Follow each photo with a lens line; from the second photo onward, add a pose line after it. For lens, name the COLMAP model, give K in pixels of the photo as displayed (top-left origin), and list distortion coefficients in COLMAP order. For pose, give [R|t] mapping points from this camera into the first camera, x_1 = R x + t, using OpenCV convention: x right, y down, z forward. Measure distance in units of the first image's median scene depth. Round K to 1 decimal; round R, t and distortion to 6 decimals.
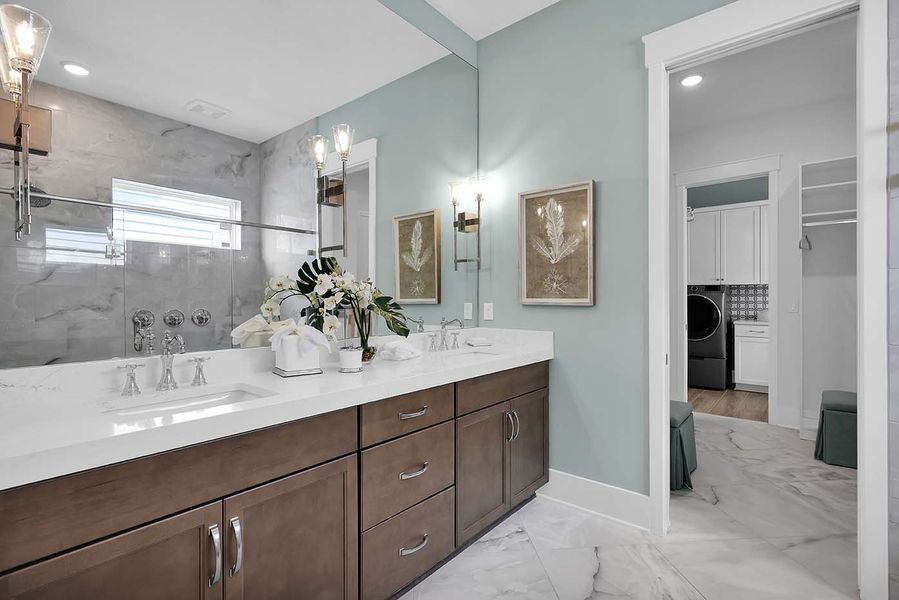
lens RADIAL K [[425.3, 0, 444.4], [0, 425.3, 298.8], [0, 0, 1]] dist [-0.006913, -0.003517]
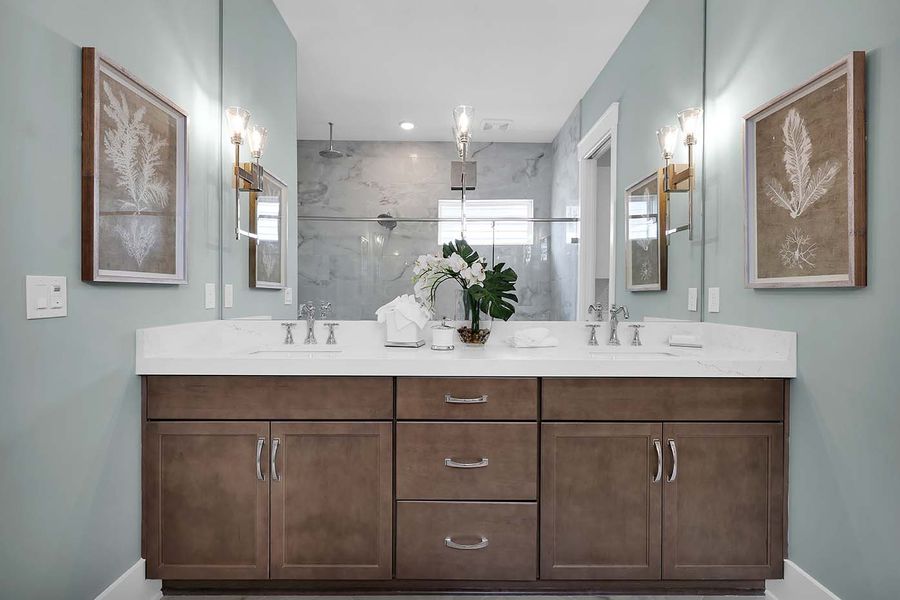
lens RADIAL K [[425.8, 0, 446.4], [0, 425.8, 297.8], [0, 0, 1]] dist [-0.006913, -0.003517]
pose [[0.646716, 0.007862, -0.762691, 0.386087], [-0.005809, 0.999969, 0.005383, 0.028444], [0.762709, 0.000949, 0.646741, 0.238614]]
